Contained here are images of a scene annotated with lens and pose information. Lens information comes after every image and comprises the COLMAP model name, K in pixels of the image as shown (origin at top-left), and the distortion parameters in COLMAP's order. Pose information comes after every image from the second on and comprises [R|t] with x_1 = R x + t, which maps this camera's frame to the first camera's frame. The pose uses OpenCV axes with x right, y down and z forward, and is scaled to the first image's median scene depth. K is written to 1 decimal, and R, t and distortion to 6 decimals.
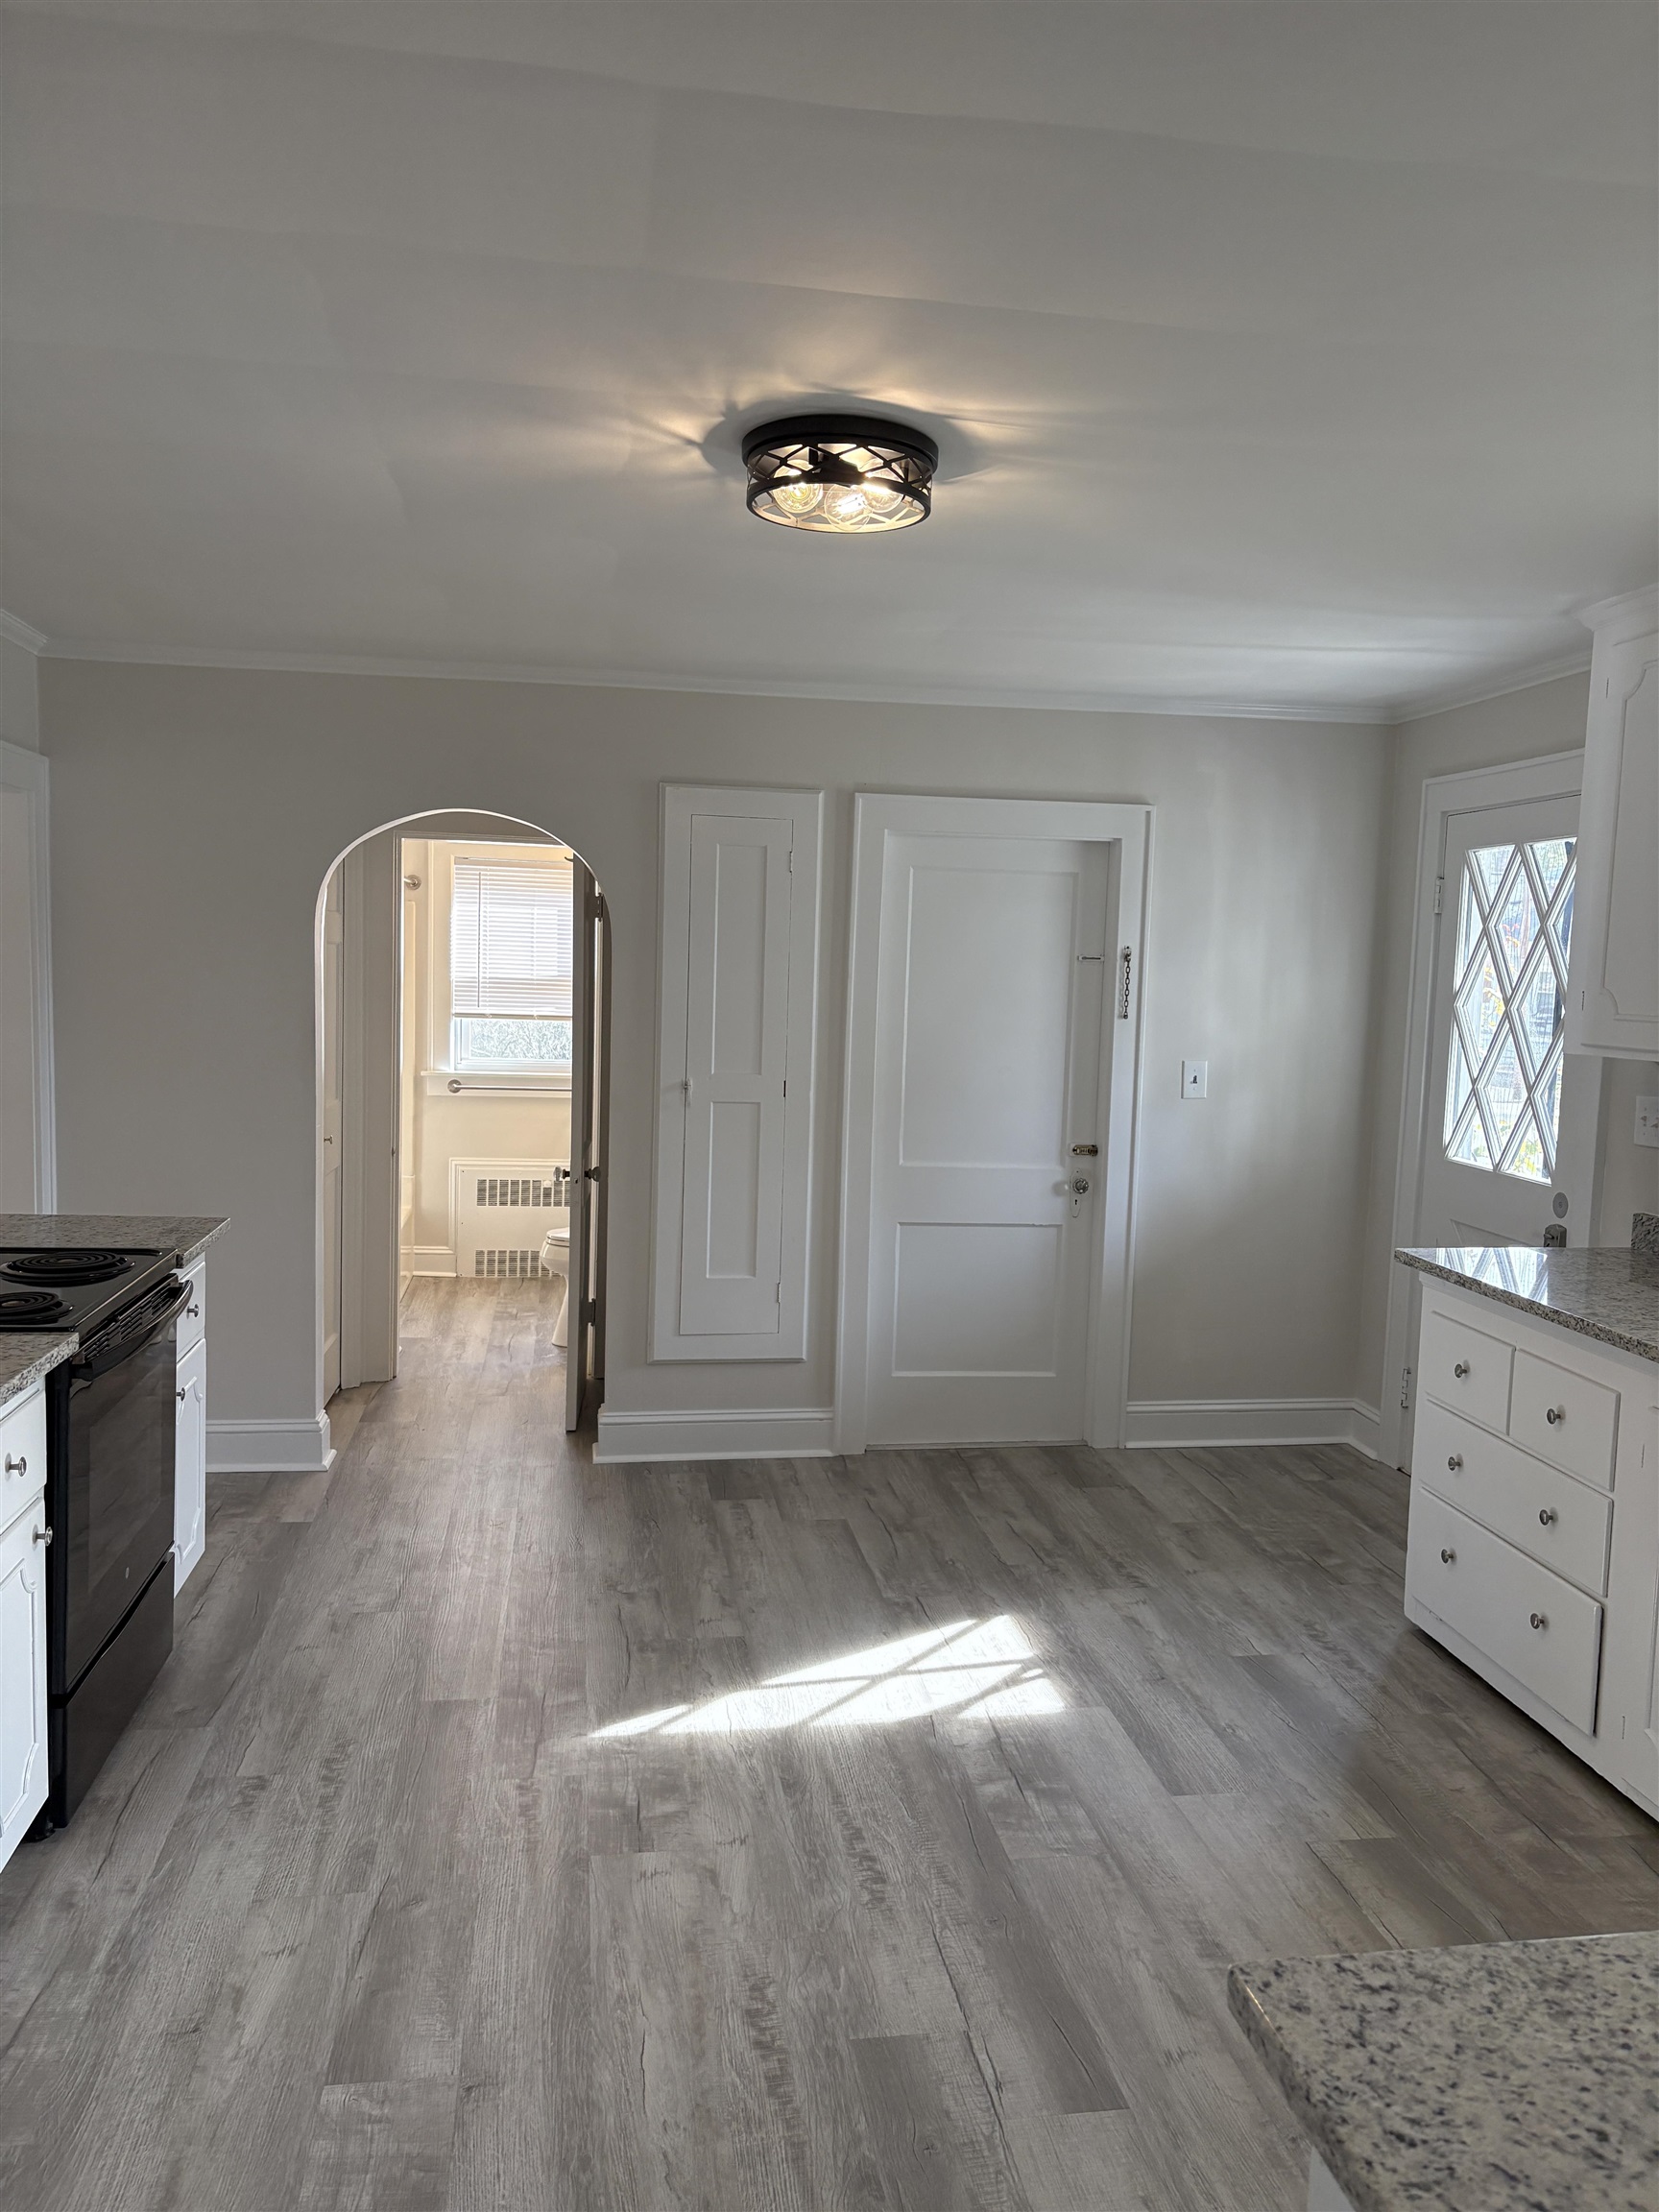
lens RADIAL K [[1653.0, 0, 846.6], [0, 1653.0, 1105.8], [0, 0, 1]] dist [0.039055, -0.047039]
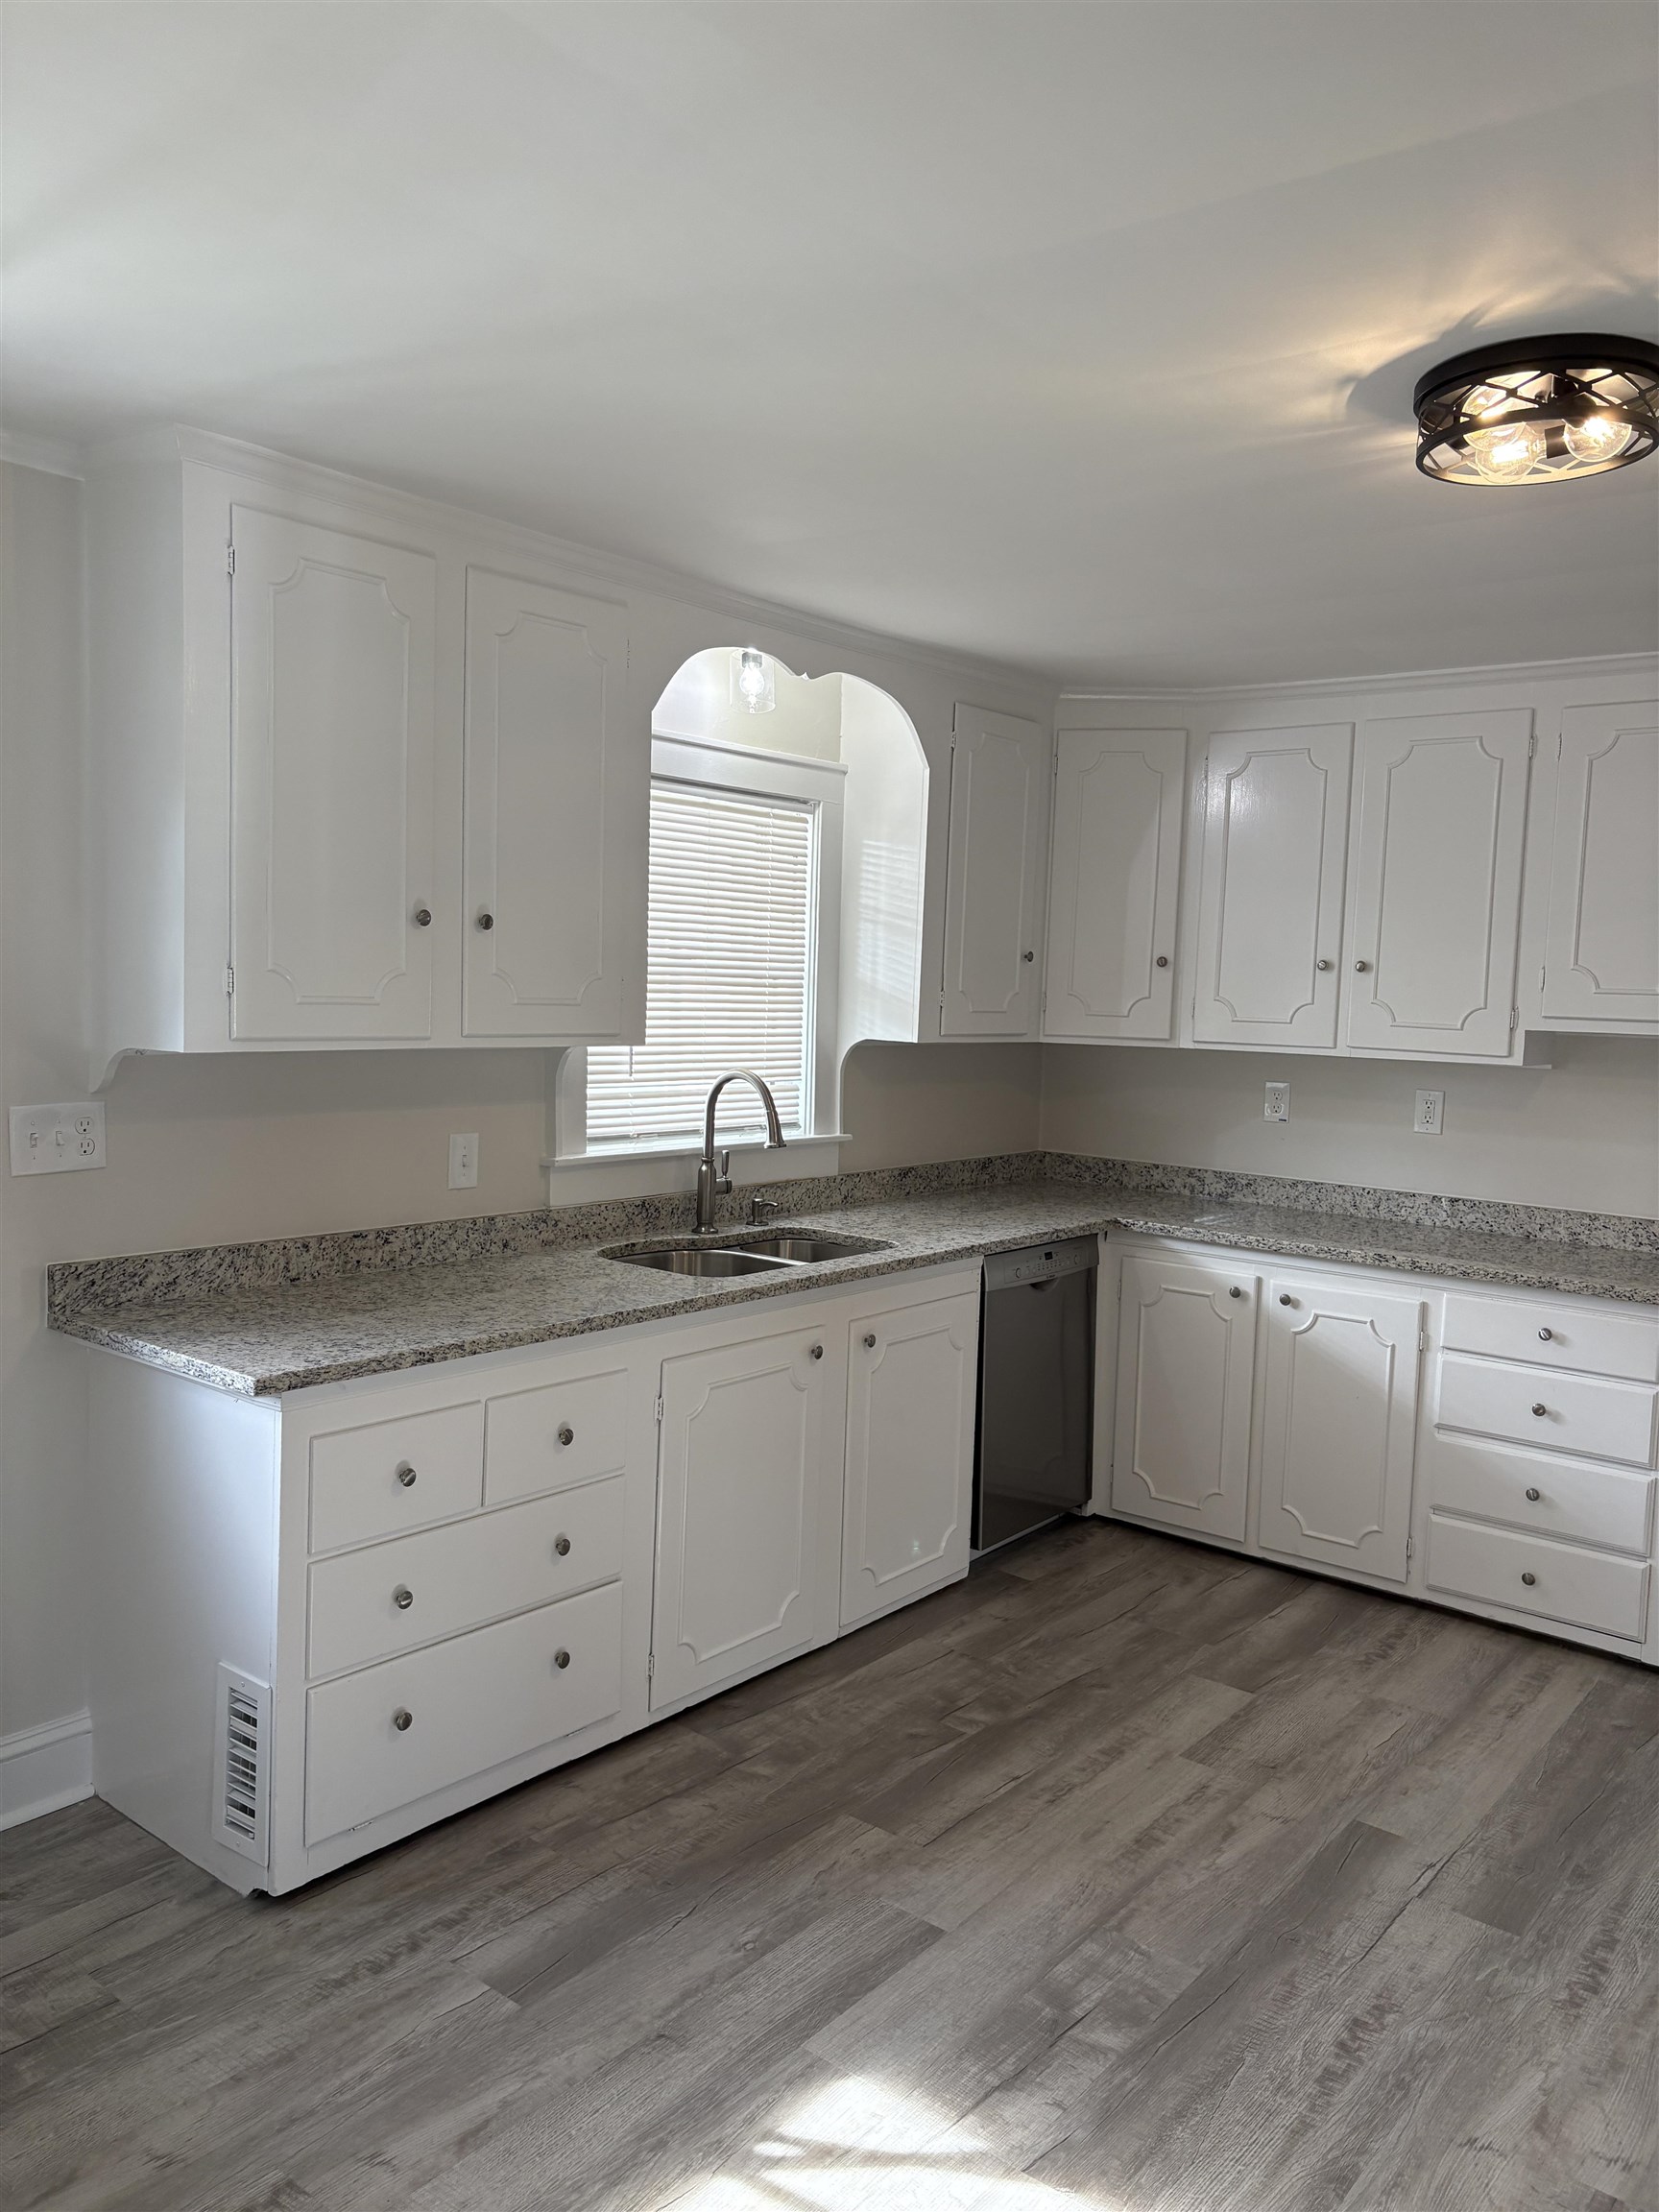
lens RADIAL K [[1653.0, 0, 830.3], [0, 1653.0, 1115.9], [0, 0, 1]] dist [0.039055, -0.047039]
pose [[-0.668934, -0.113988, 0.734530, -0.392886], [0.011011, 0.986544, 0.163124, -0.164707], [-0.743241, 0.117207, -0.658677, 1.744834]]
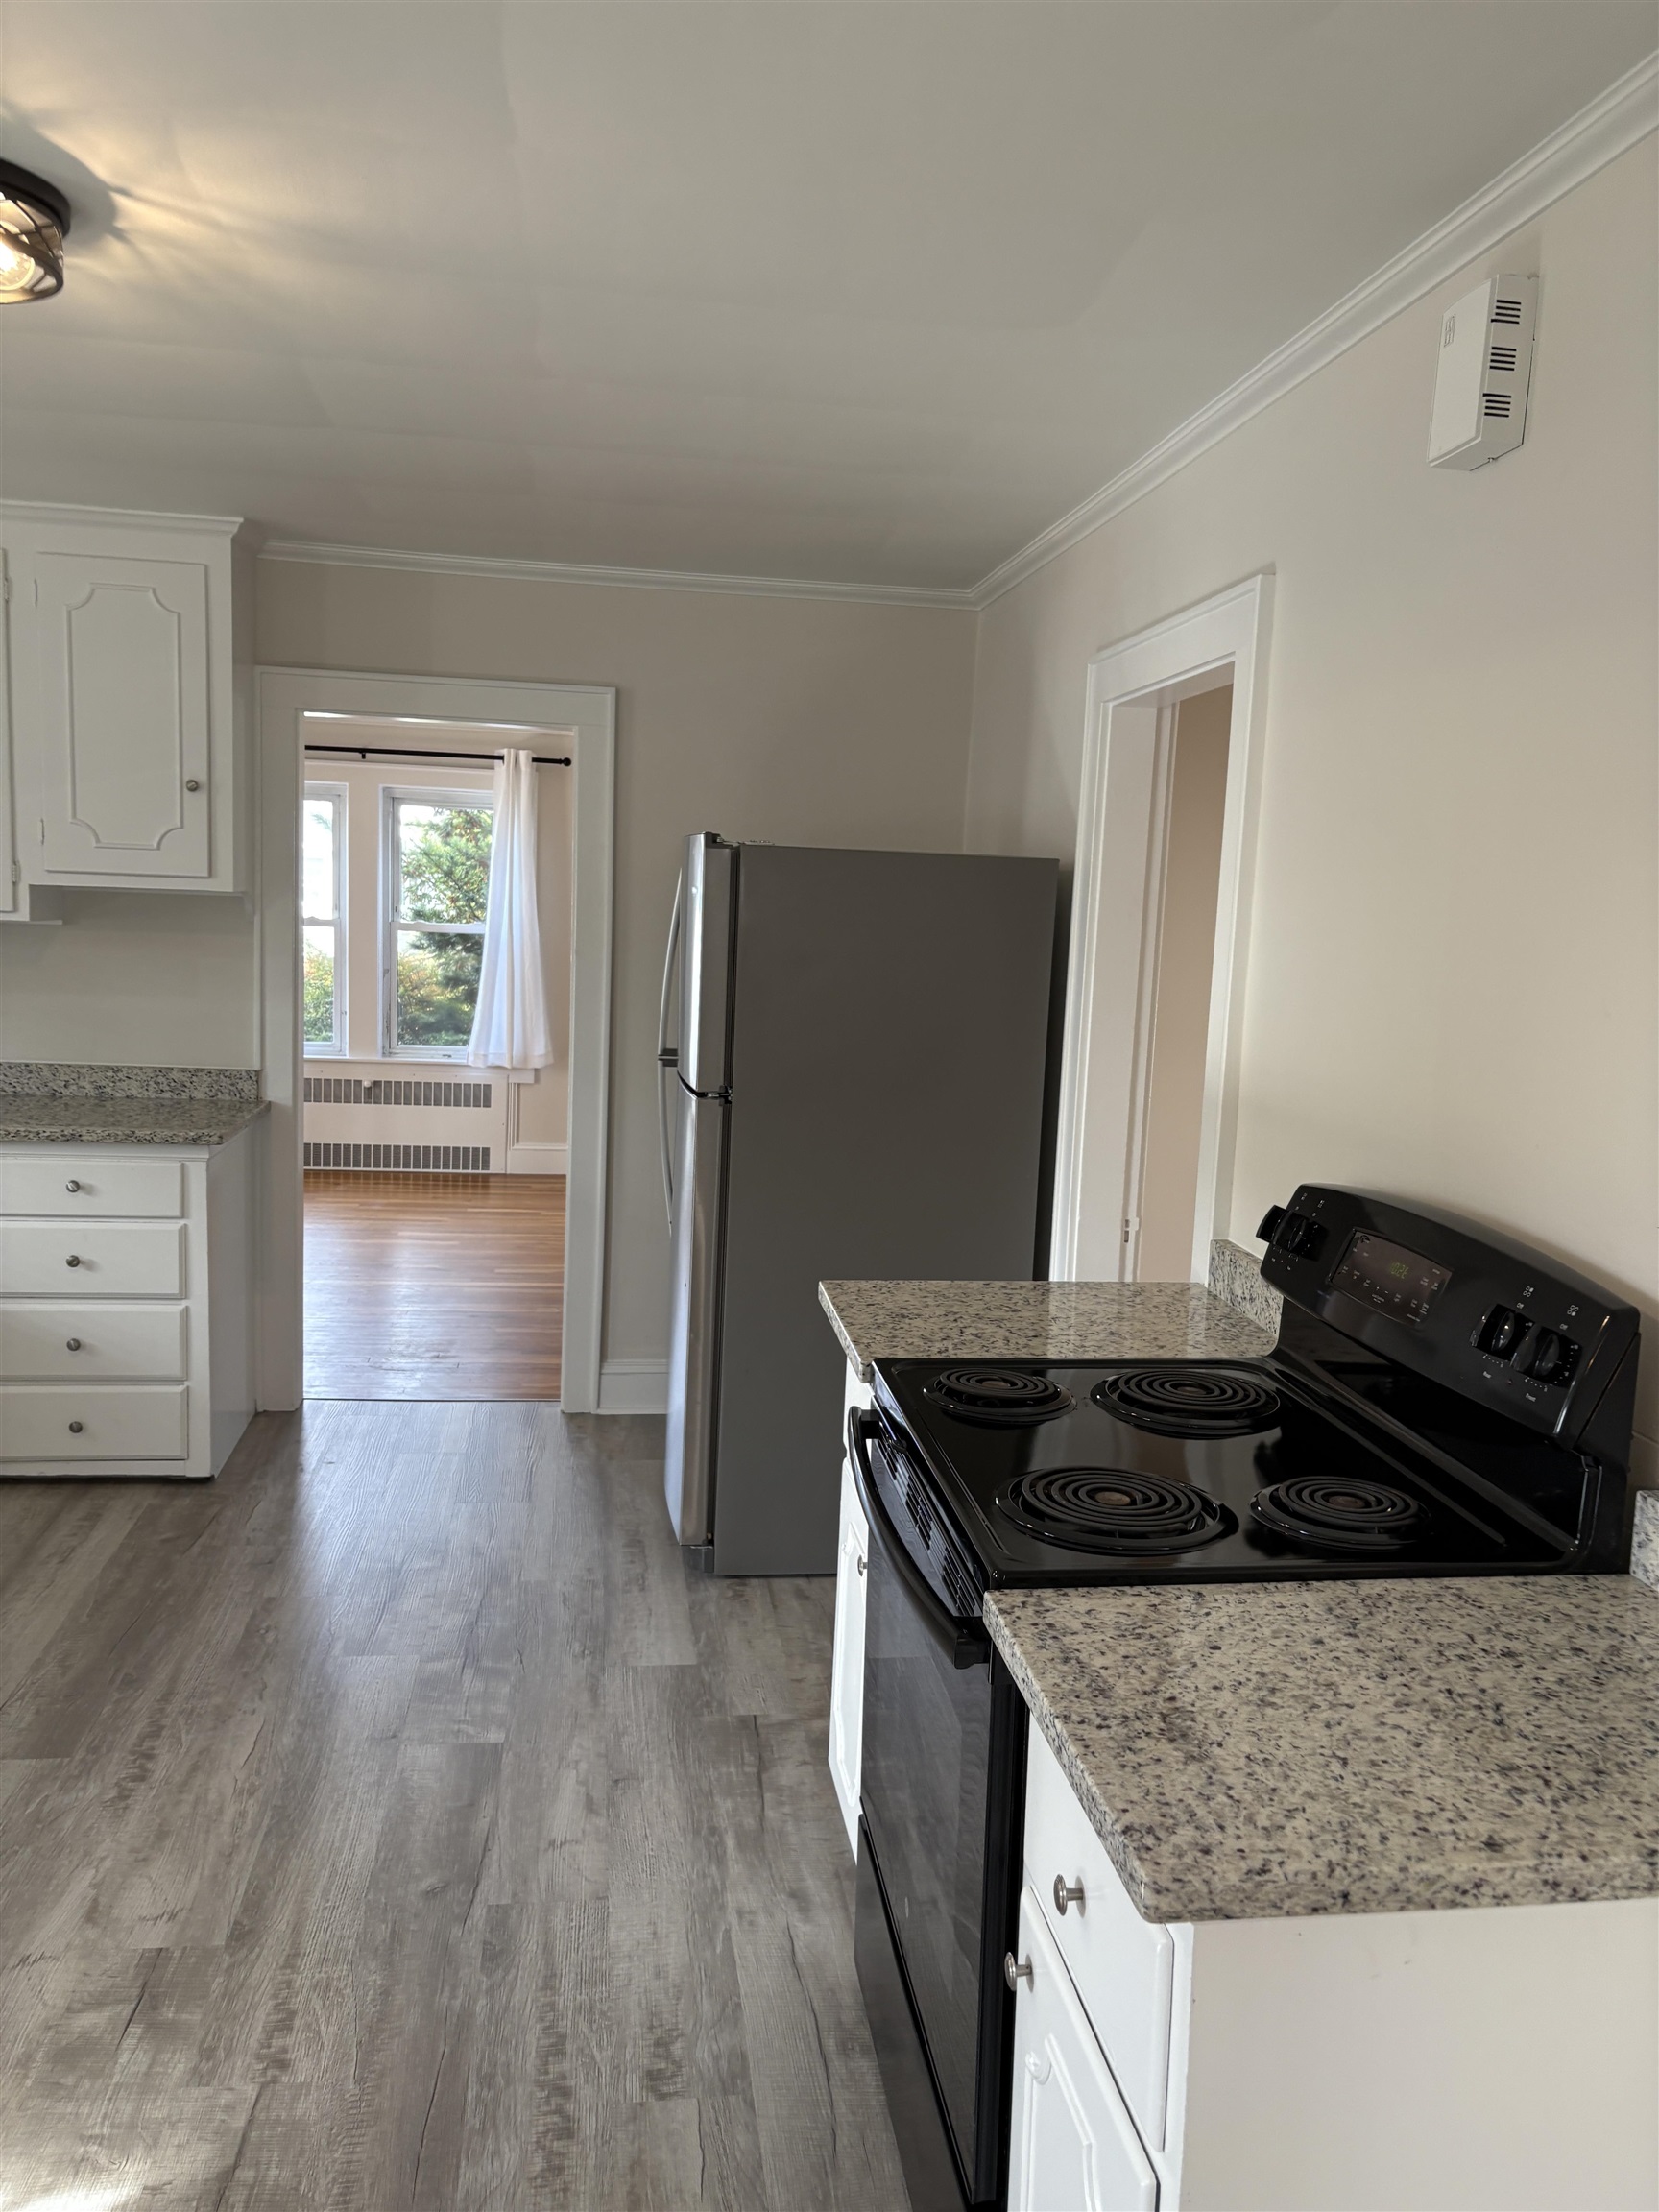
lens RADIAL K [[1653.0, 0, 839.4], [0, 1653.0, 1111.9], [0, 0, 1]] dist [0.039055, -0.047039]
pose [[-0.997338, -0.072667, 0.005992, -0.443639], [-0.069779, 0.975063, 0.210671, -0.153642], [-0.021152, 0.209692, -0.977539, 1.753257]]
